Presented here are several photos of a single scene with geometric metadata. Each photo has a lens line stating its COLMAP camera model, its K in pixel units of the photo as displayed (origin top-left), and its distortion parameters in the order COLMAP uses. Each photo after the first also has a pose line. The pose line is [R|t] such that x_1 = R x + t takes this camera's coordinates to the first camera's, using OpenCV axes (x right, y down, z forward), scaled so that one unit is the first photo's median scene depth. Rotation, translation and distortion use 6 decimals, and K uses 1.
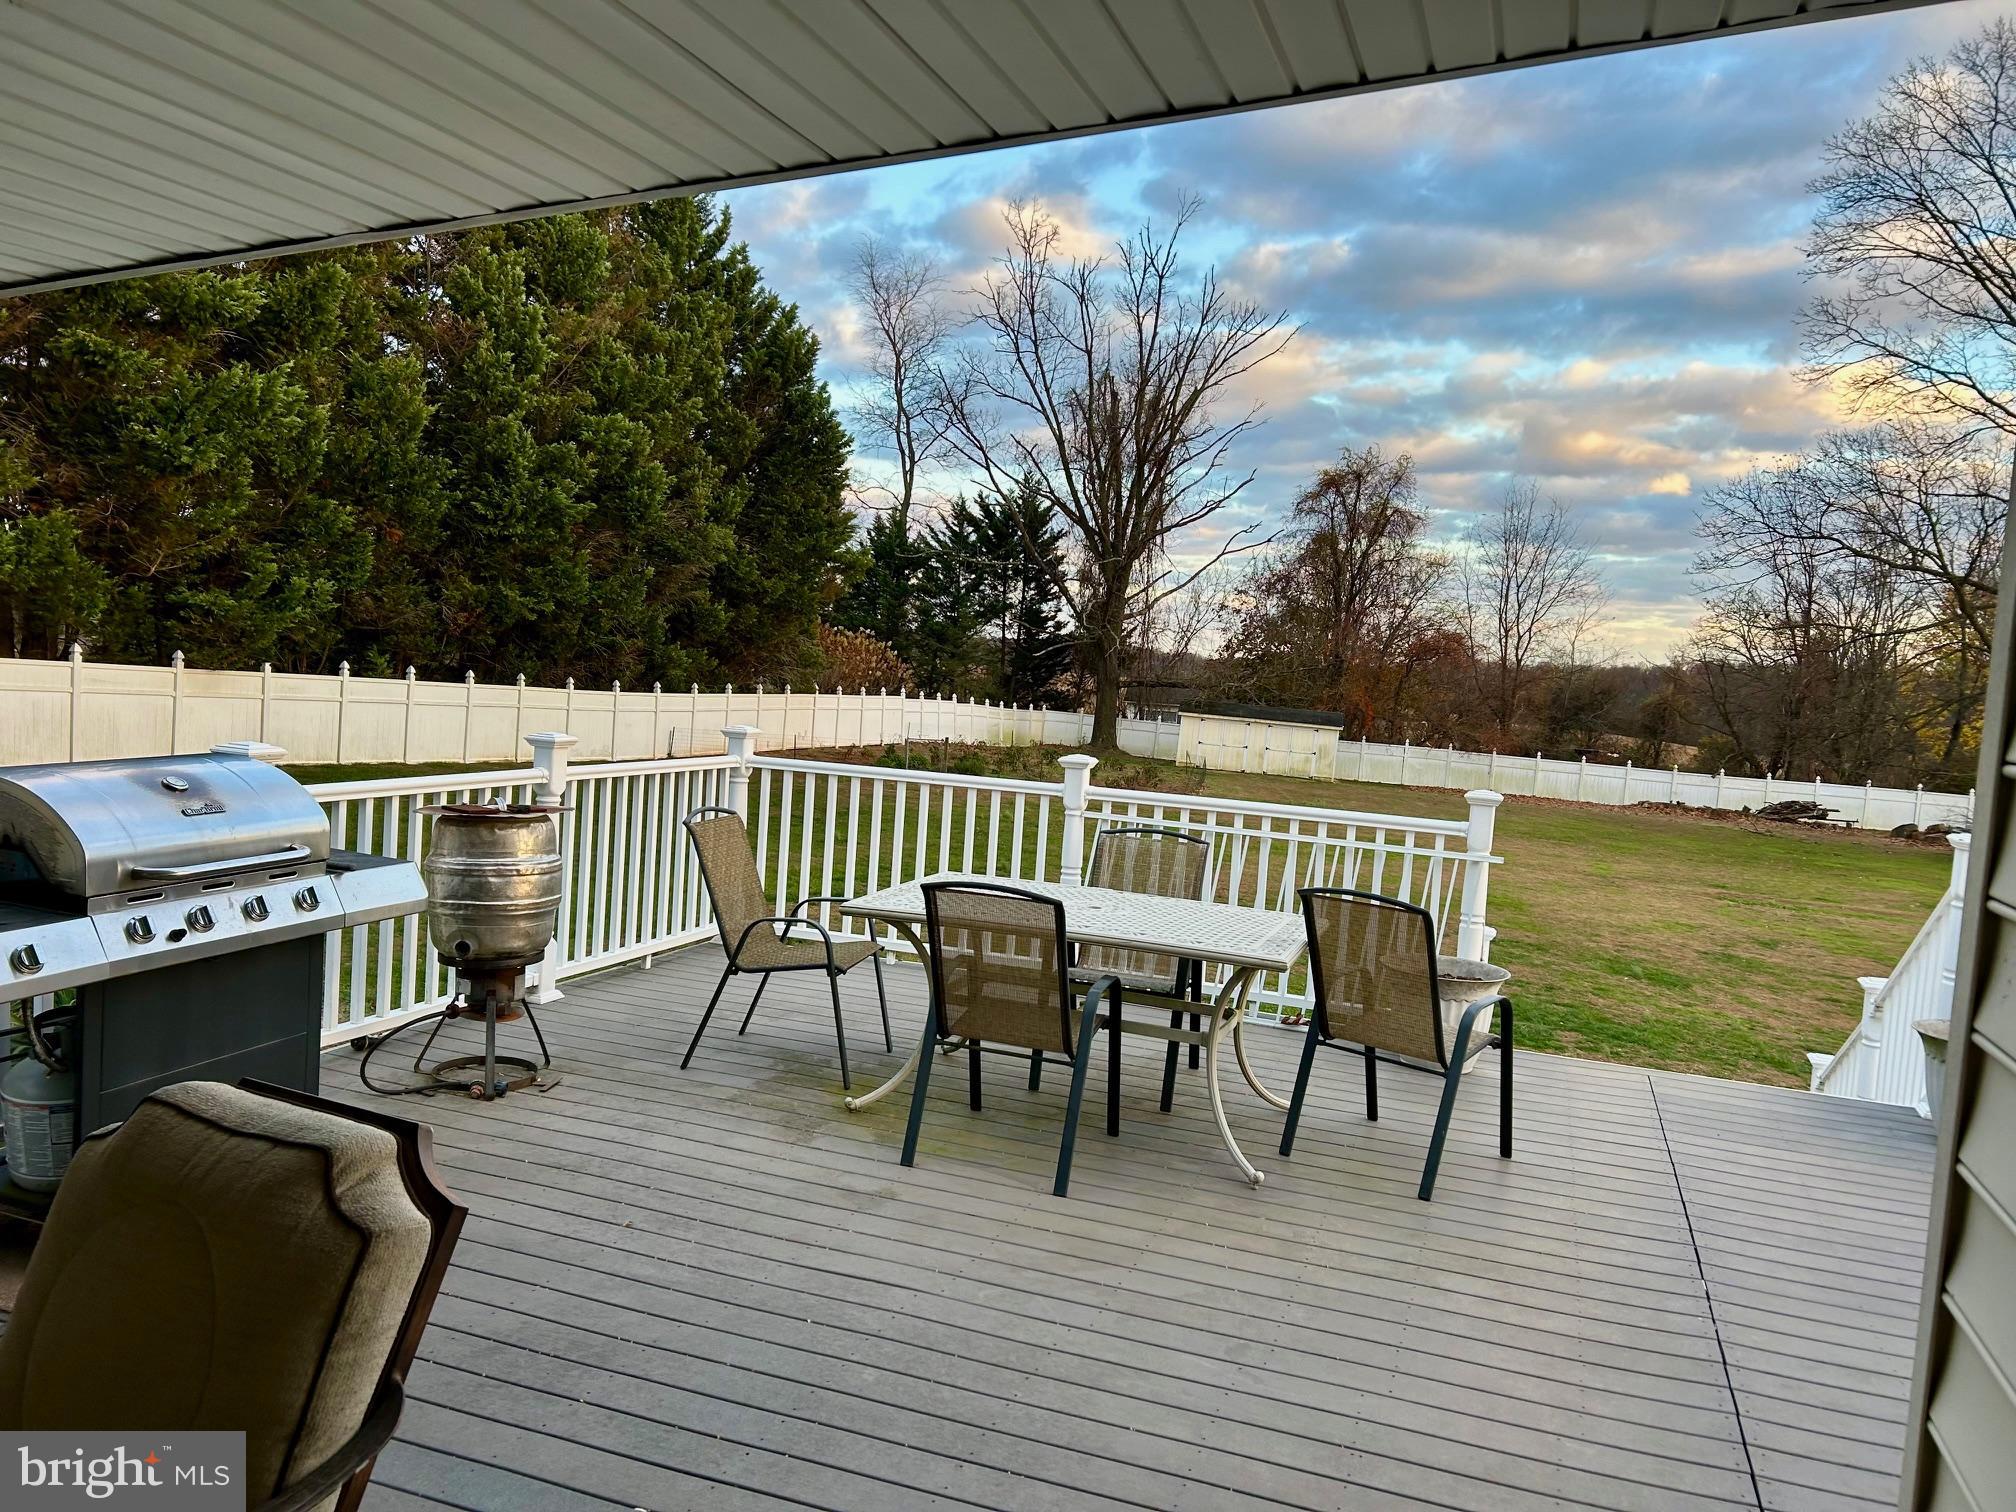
lens RADIAL K [[1526.2, 0, 1009.8], [0, 1526.2, 764.5], [0, 0, 1]] dist [0.070965, -0.080599]
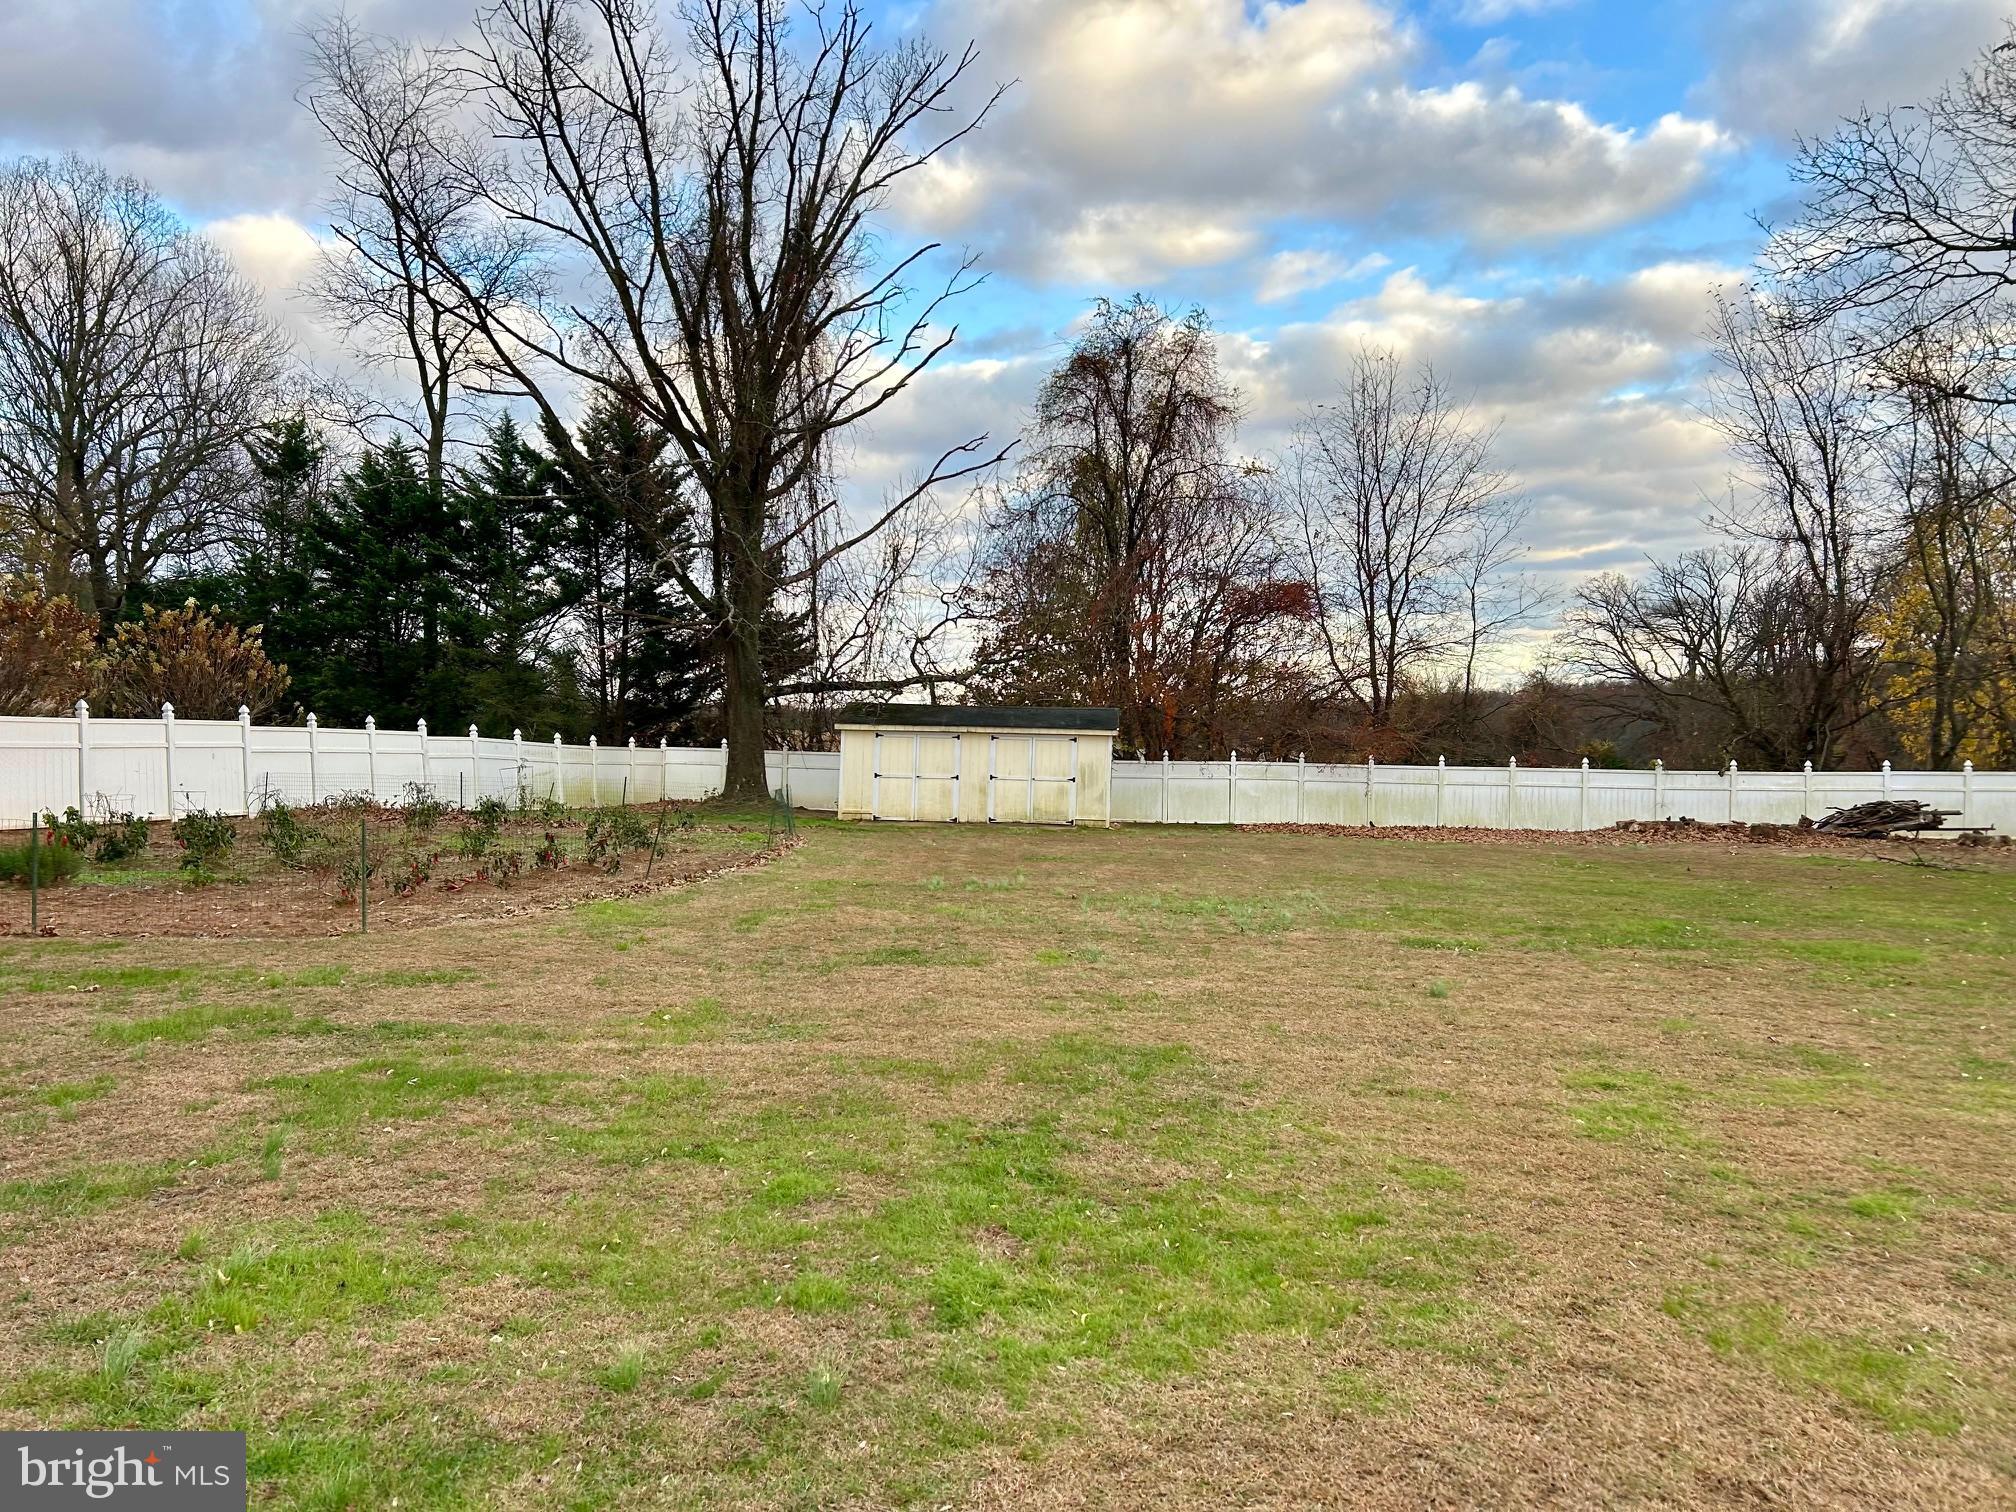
lens RADIAL K [[1526.2, 0, 1009.8], [0, 1526.2, 764.5], [0, 0, 1]] dist [0.070965, -0.080599]
pose [[0.992966, -0.069982, 0.095505, 0.106203], [0.074493, 0.996228, -0.044508, 0.009338], [-0.092030, 0.051310, 0.994433, 0.379976]]
